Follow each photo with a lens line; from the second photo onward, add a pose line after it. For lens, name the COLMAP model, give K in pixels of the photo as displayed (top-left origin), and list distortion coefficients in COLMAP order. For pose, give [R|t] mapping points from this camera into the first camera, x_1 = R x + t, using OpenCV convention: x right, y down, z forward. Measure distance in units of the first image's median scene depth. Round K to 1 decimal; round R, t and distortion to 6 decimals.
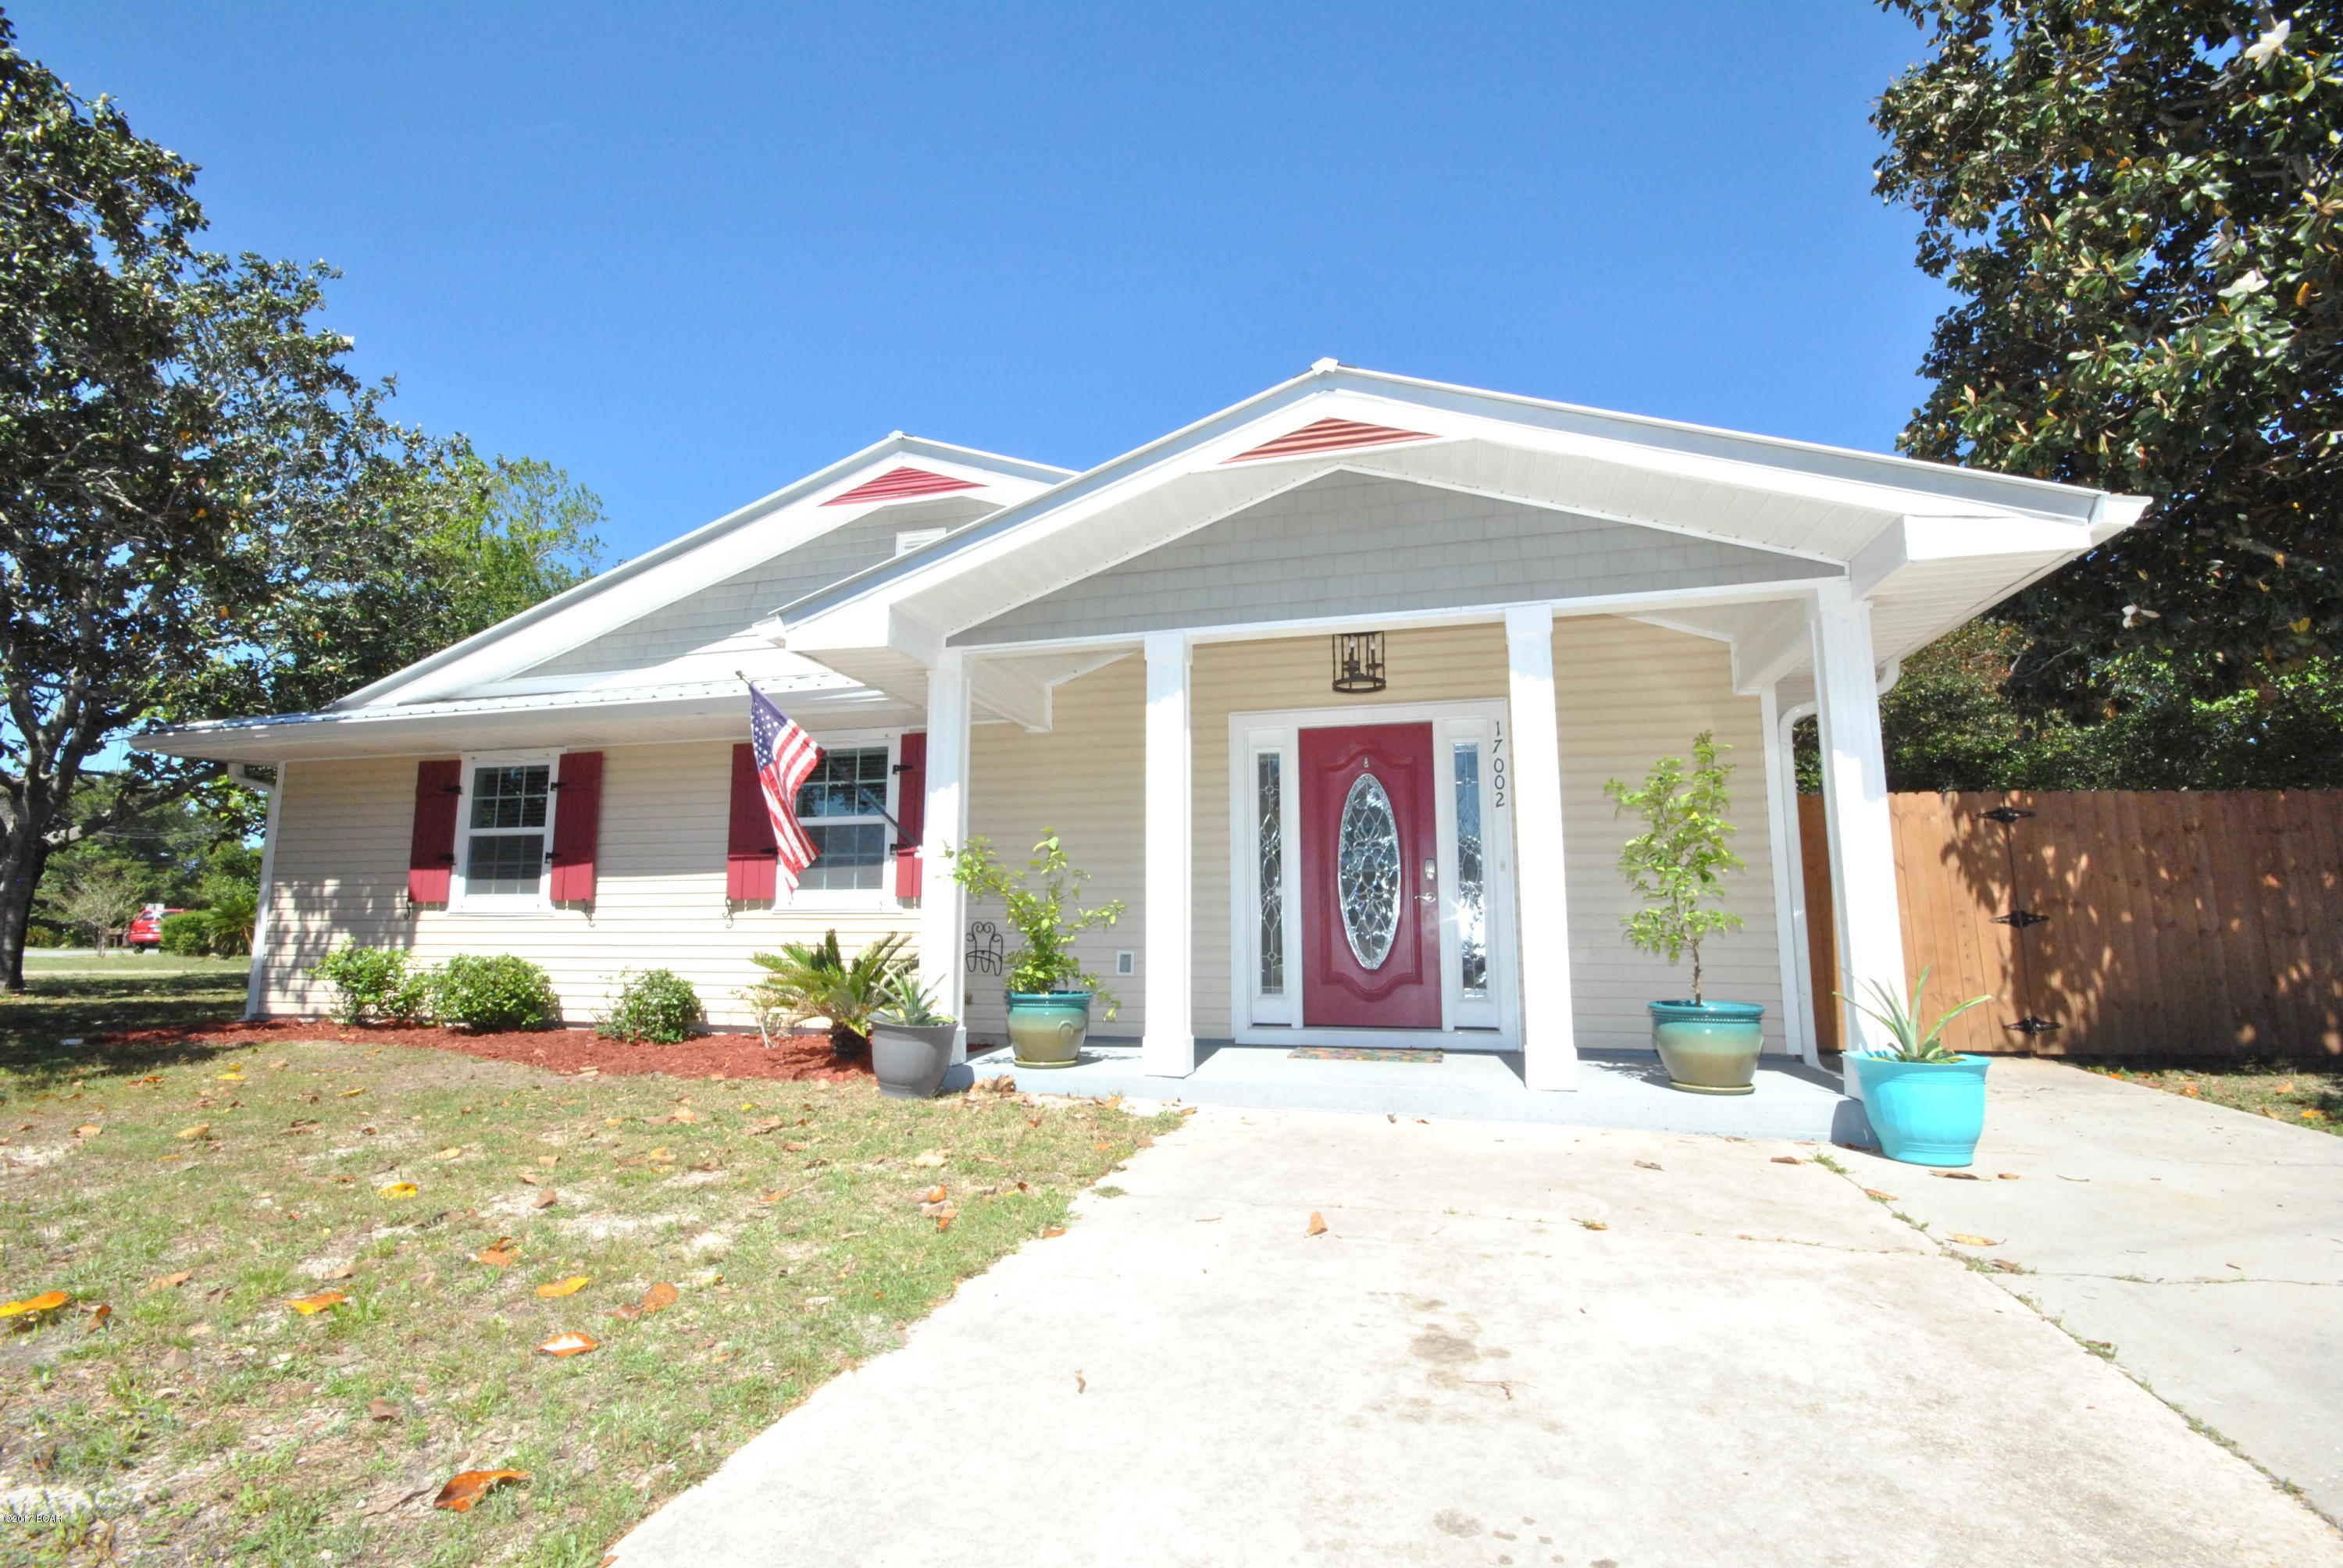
lens RADIAL K [[1038.7, 0, 1175.8], [0, 1038.7, 782.8], [0, 0, 1]] dist [-0.002543, -0.001136]
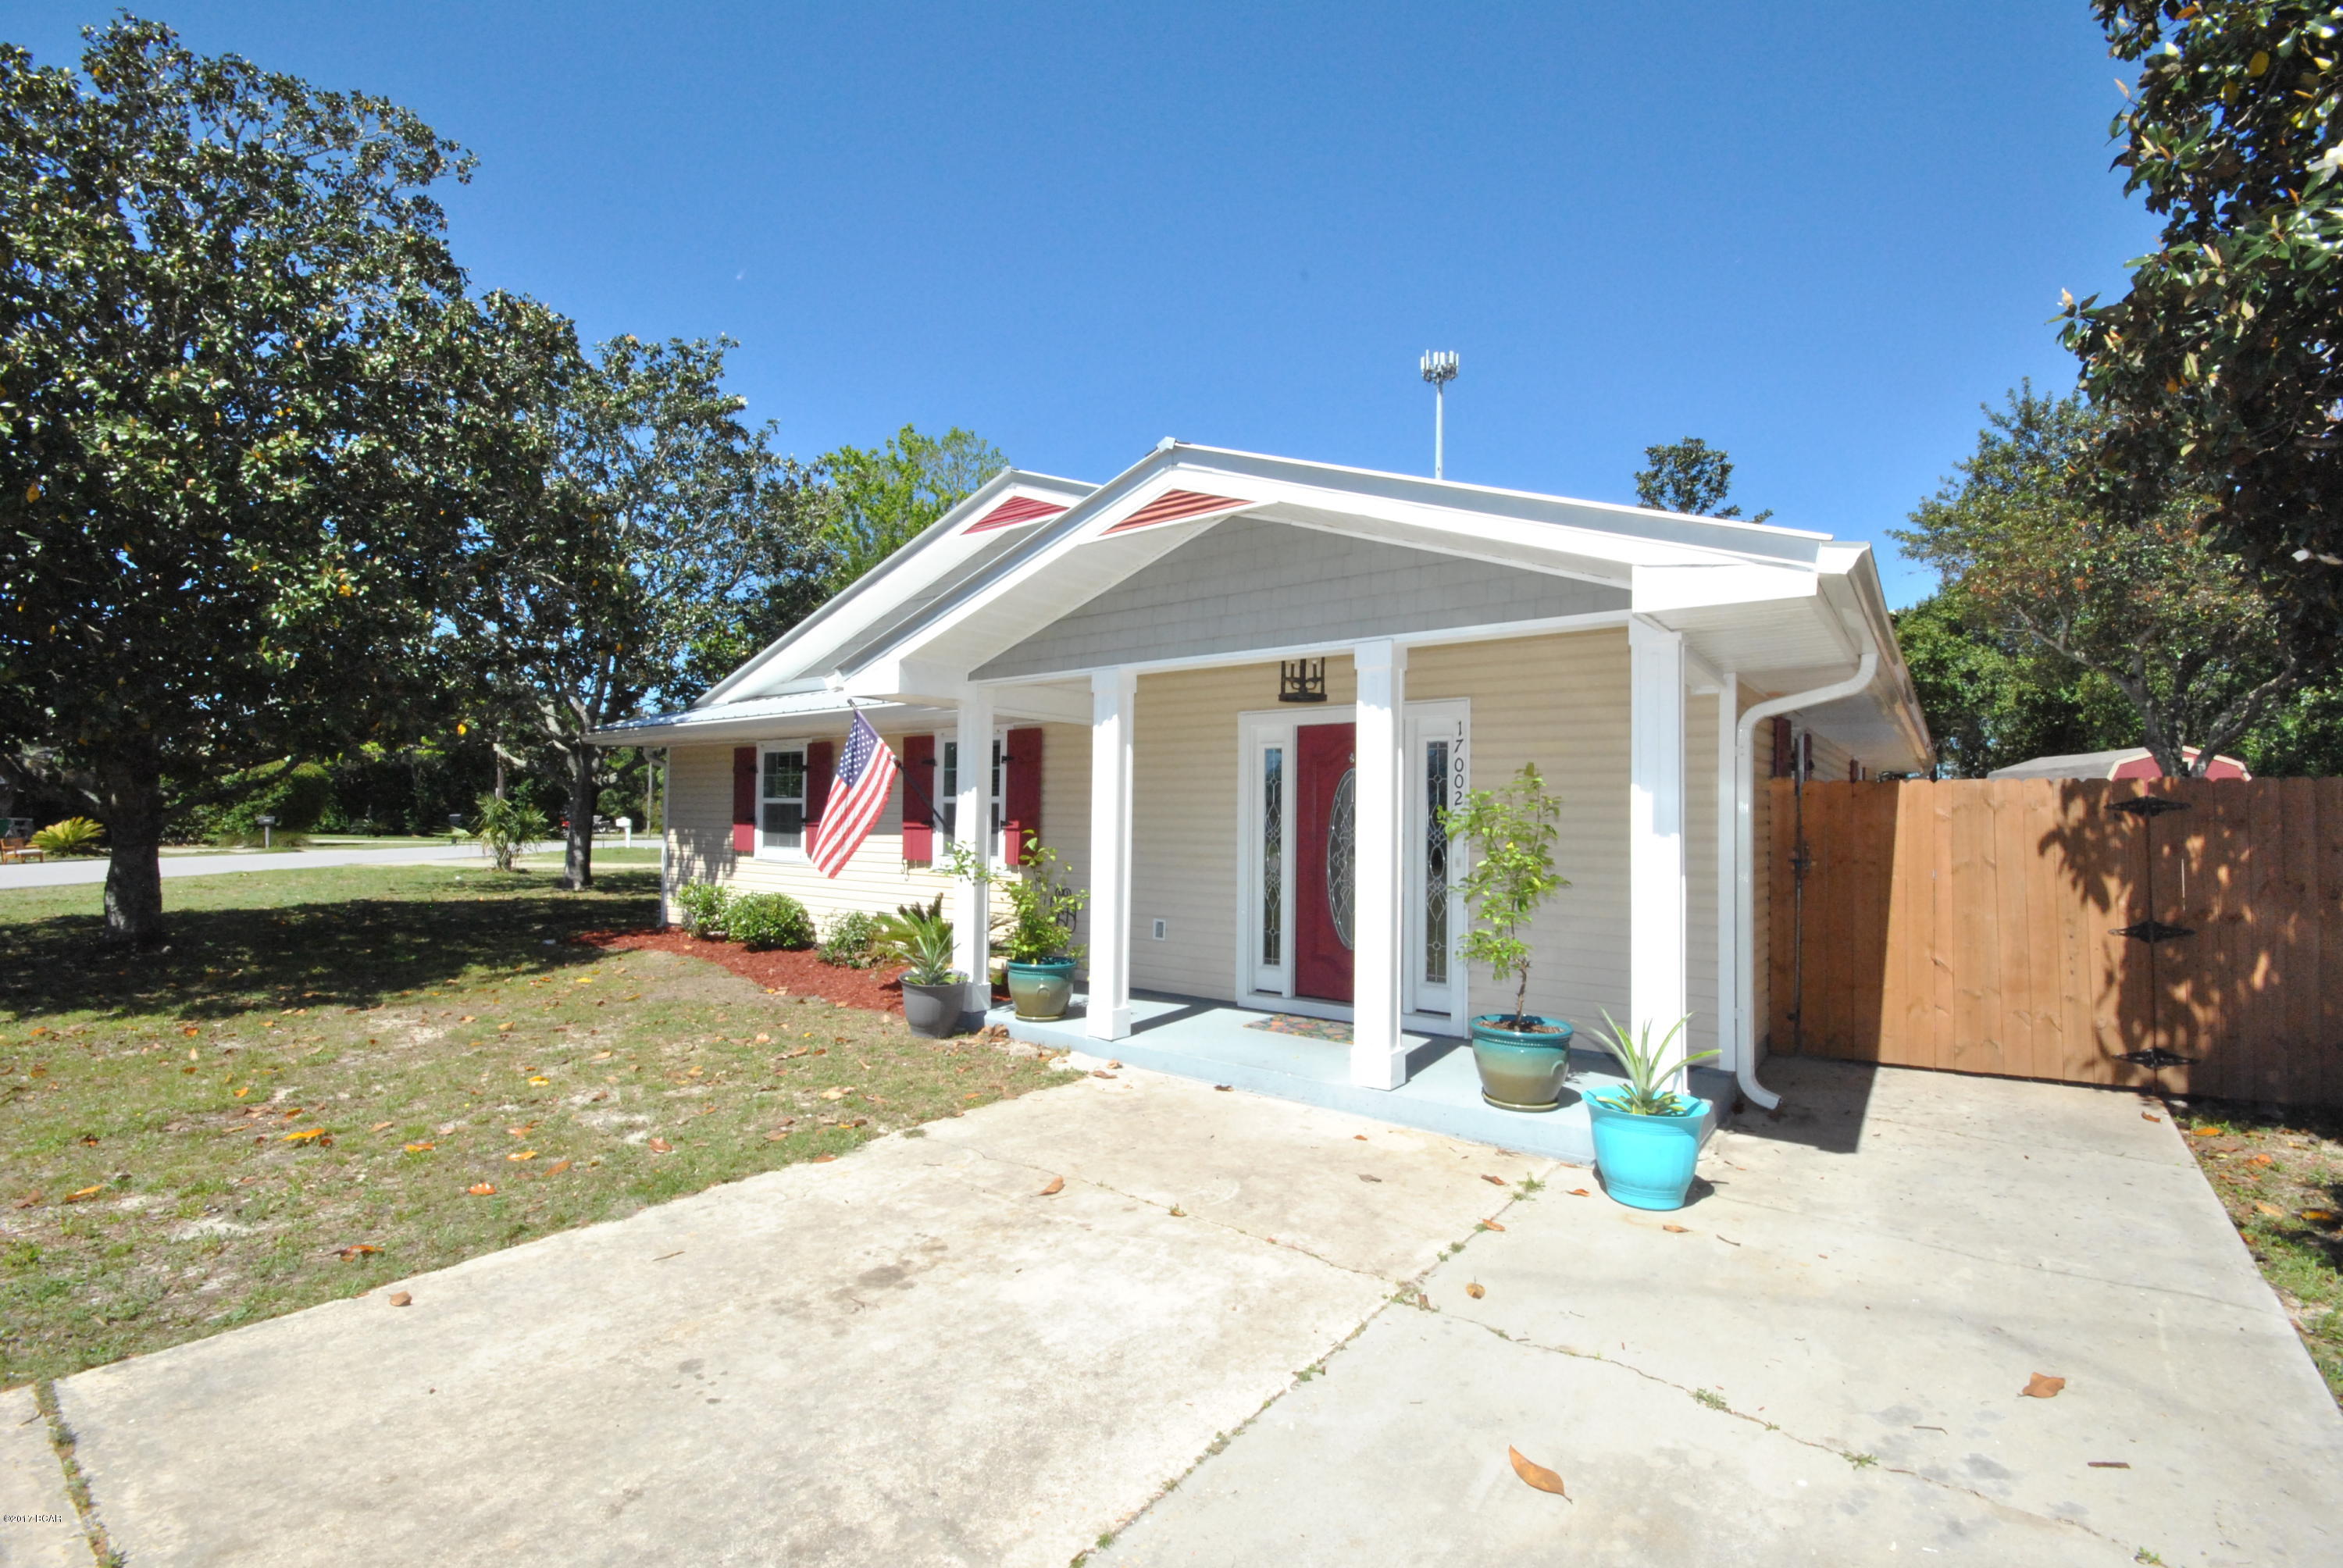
lens RADIAL K [[1038.7, 0, 1175.8], [0, 1038.7, 782.8], [0, 0, 1]] dist [-0.002543, -0.001136]
pose [[0.924102, -0.001642, -0.382143, 0.390307], [0.040766, 0.994708, 0.094305, -0.094111], [0.379966, -0.102726, 0.919278, -0.049299]]
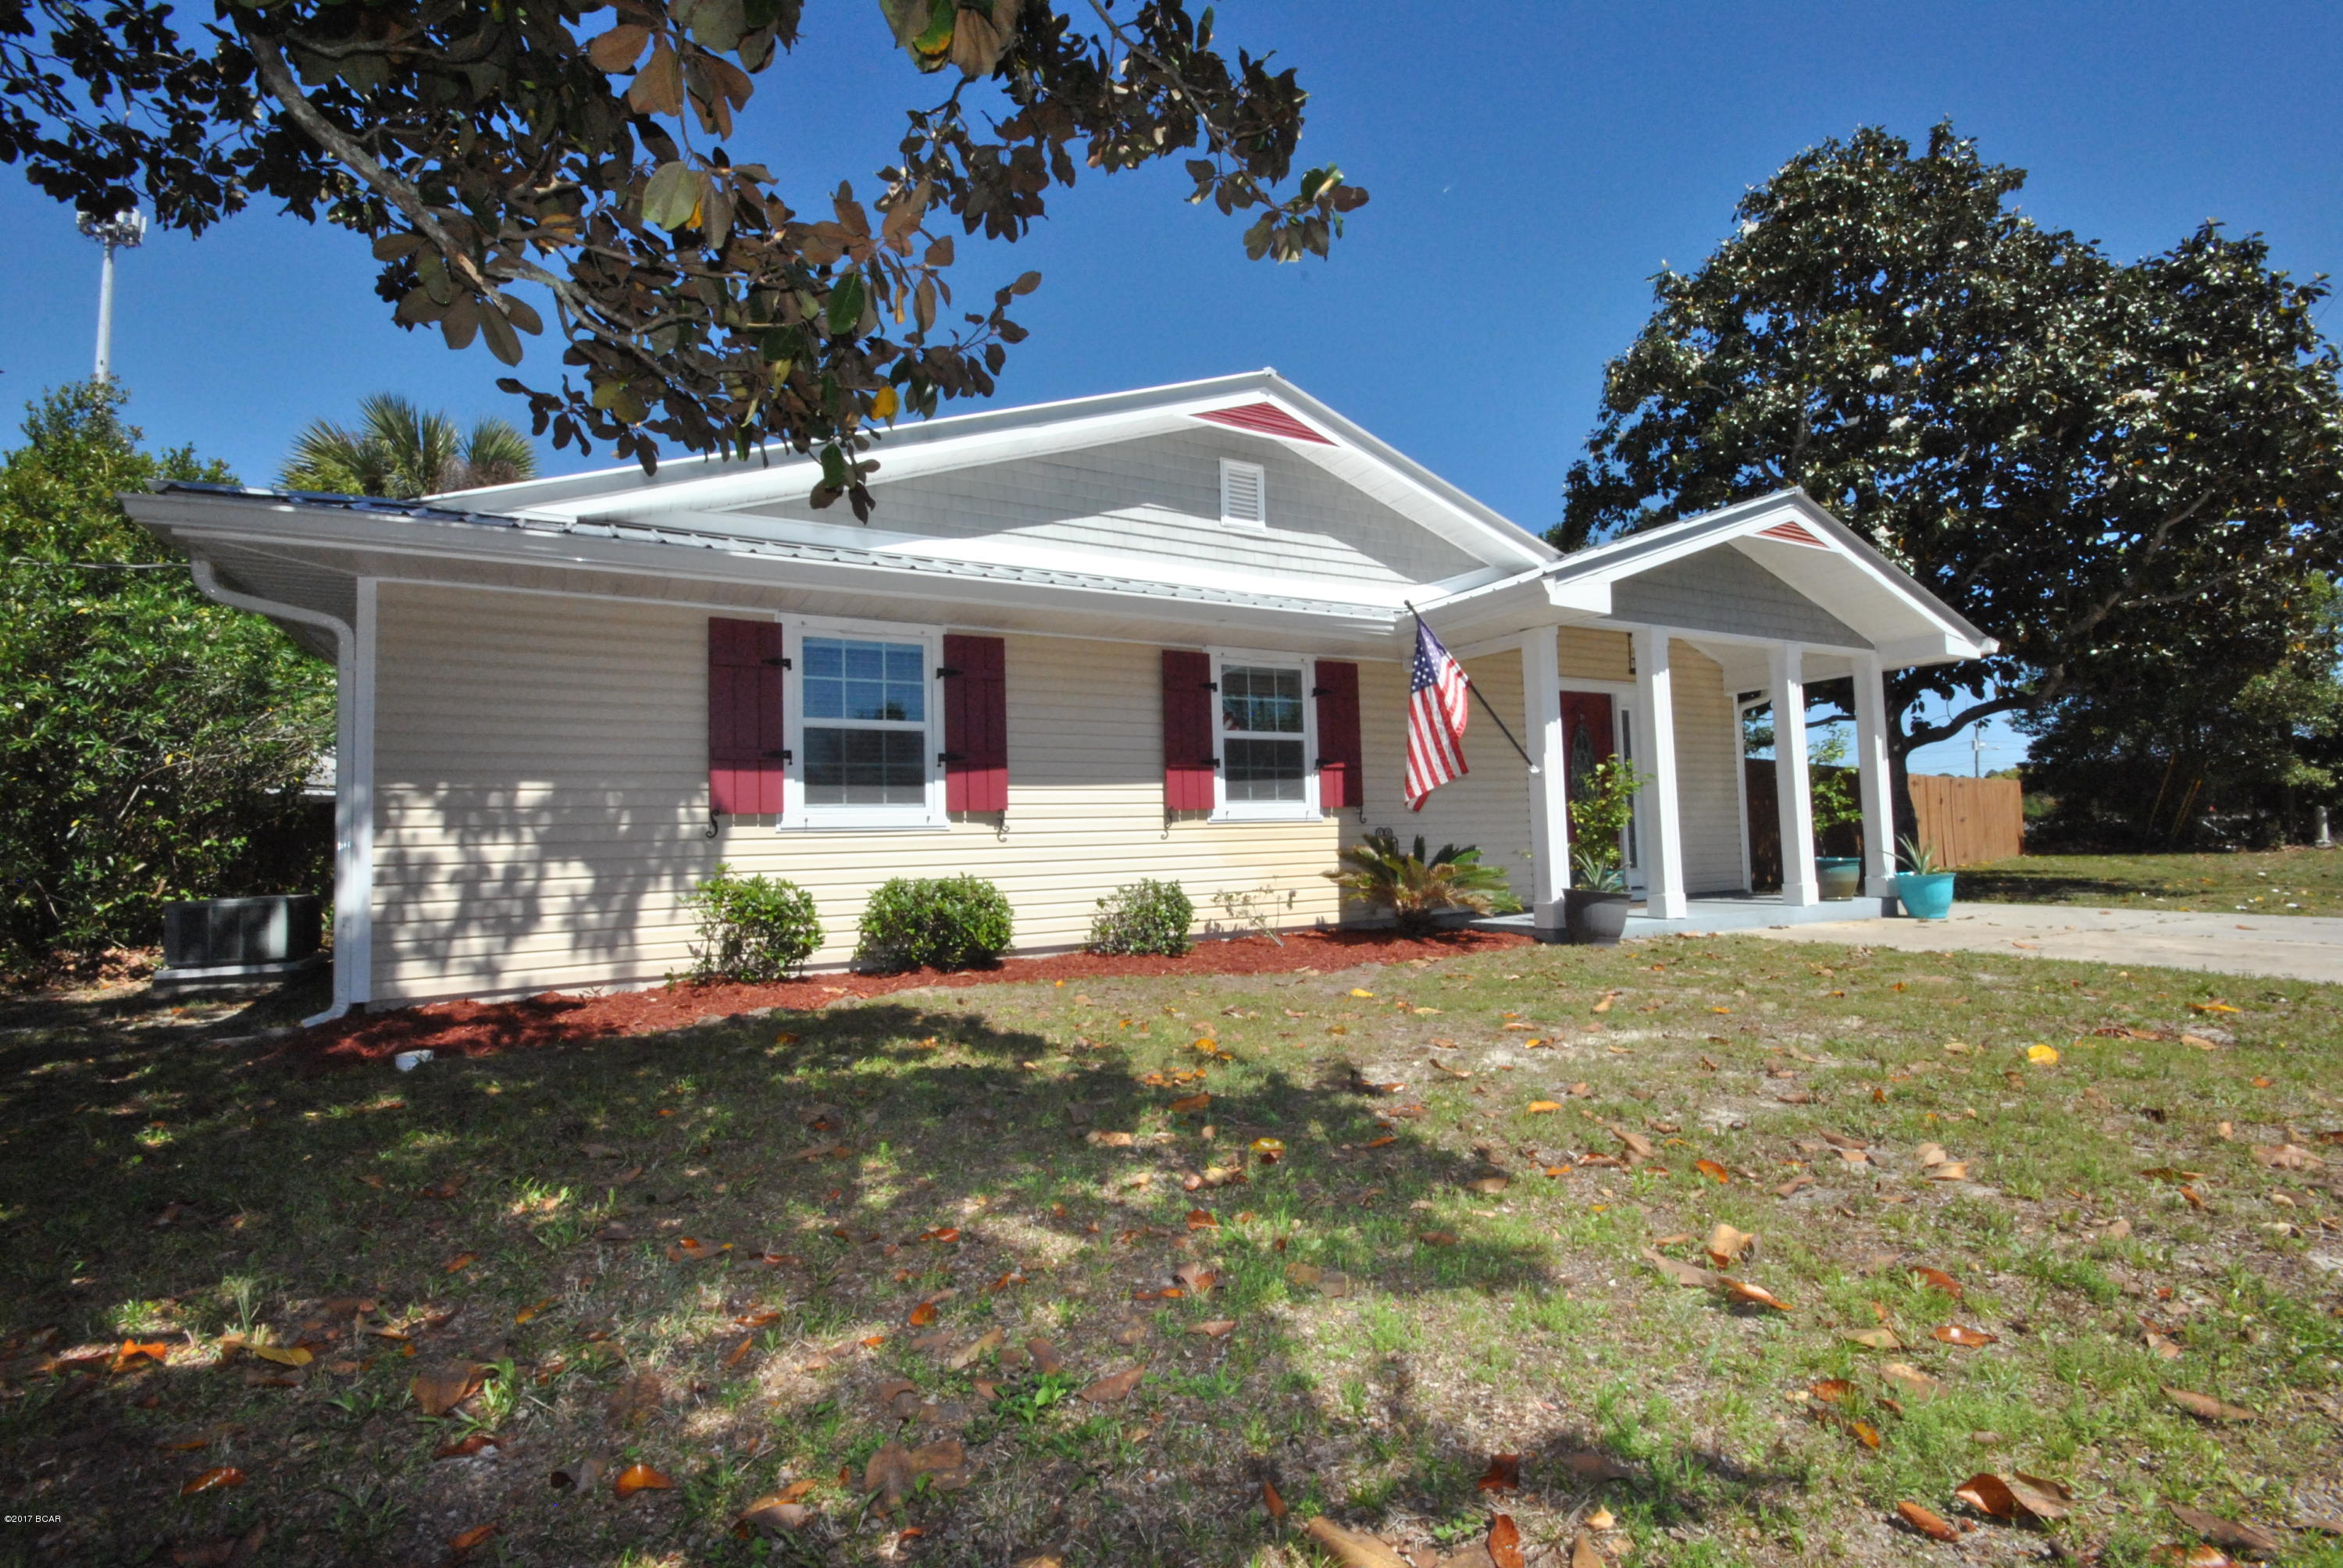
lens RADIAL K [[1030.6, 0, 1174.4], [0, 1030.6, 787.0], [0, 0, 1]] dist [0.014814, -0.015253]
pose [[0.702522, 0.014837, 0.711507, -1.179140], [-0.068678, 0.996530, 0.047030, 0.046520], [-0.708340, -0.081905, 0.701103, 0.325678]]
